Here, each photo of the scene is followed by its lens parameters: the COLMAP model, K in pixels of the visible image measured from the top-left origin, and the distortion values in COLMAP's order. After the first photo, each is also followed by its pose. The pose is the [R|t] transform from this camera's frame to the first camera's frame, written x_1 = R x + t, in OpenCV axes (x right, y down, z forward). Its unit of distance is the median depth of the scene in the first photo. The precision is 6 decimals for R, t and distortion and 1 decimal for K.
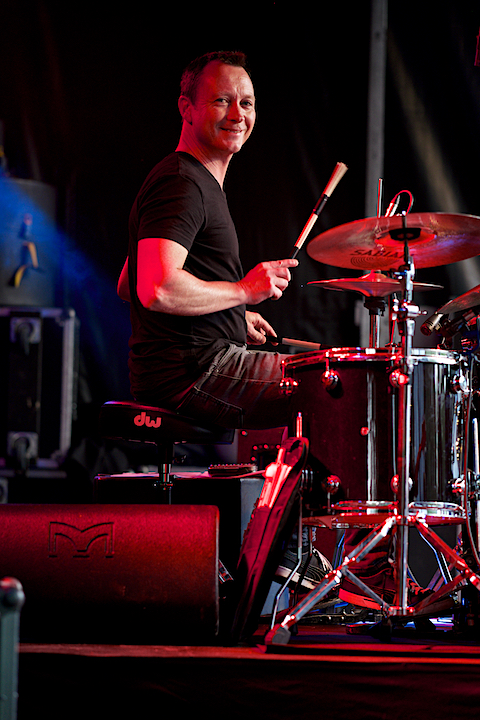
lens RADIAL K [[2757.0, 0, 240.0], [0, 2757.0, 360.0], [0, 0, 1]] dist [-0.138618, 3.419361]
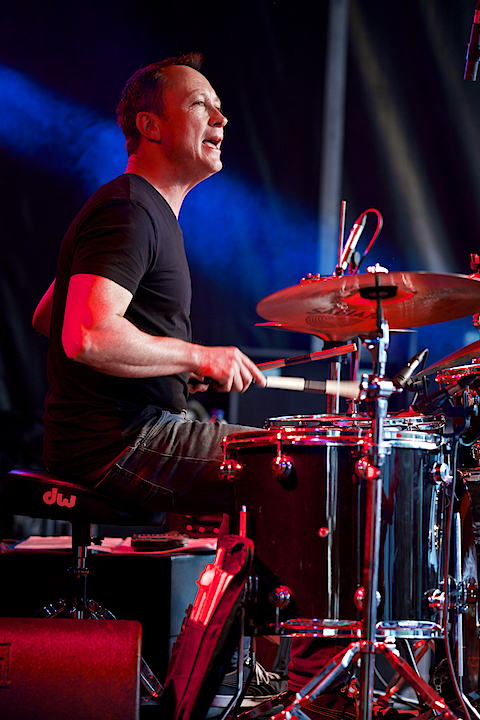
lens RADIAL K [[3038.8, 0, 240.0], [0, 3038.8, 360.0], [0, 0, 1]] dist [-0.081645, -0.084838]
pose [[0.999591, 0.020224, 0.020211, 0.001554], [-0.020254, 0.999794, 0.001284, -0.025410], [-0.020181, -0.001692, 0.999795, 0.104001]]
